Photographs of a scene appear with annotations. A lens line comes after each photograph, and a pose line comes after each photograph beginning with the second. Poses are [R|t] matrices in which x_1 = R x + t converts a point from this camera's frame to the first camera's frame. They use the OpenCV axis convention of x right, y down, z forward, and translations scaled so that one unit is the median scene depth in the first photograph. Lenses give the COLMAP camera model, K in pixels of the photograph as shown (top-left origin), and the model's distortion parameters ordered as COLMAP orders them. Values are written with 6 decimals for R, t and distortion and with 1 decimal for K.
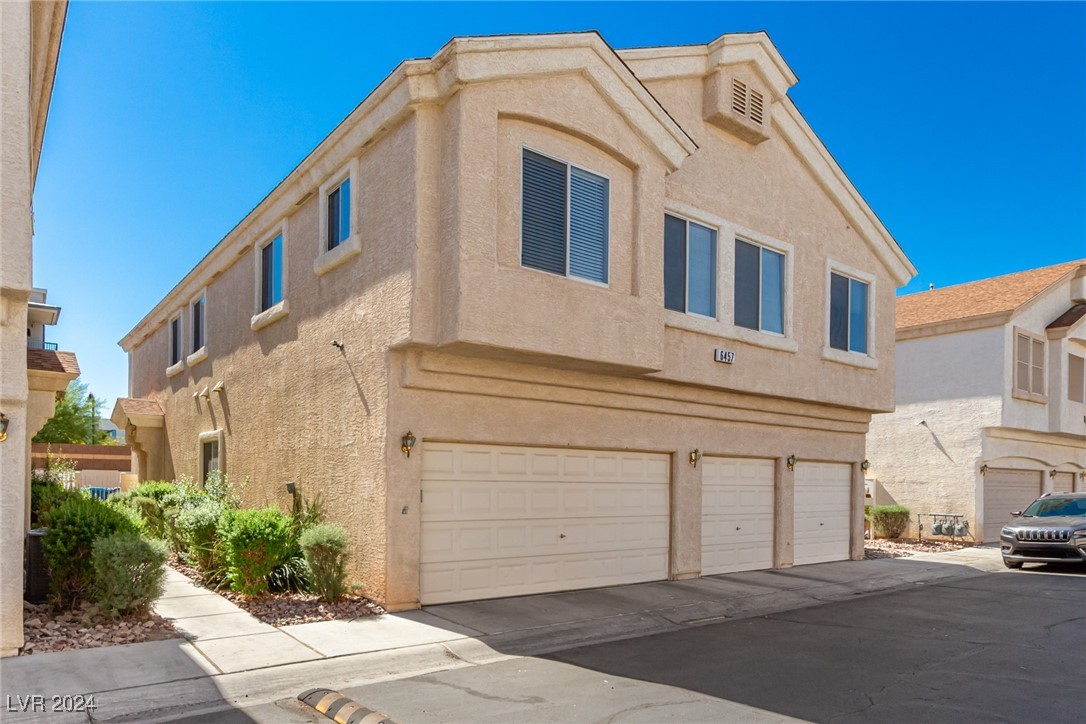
lens RADIAL K [[493.7, 0, 542.7], [0, 493.7, 356.8], [0, 0, 1]] dist [0.001890, 0.000129]
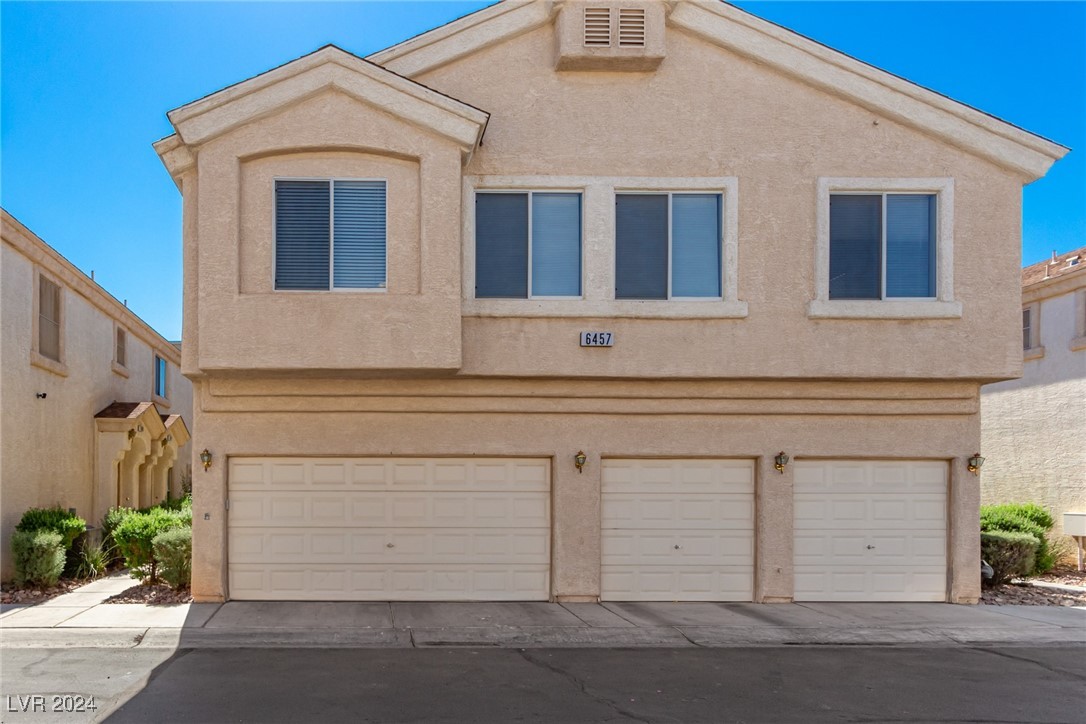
lens RADIAL K [[512.1, 0, 543.0], [0, 512.1, 362.0], [0, 0, 1]] dist [0.003418, 0.000258]
pose [[0.886363, -0.123710, -0.446158, 0.753442], [0.121857, 0.992000, -0.032972, 0.062319], [0.446667, -0.025142, 0.894347, 0.204708]]
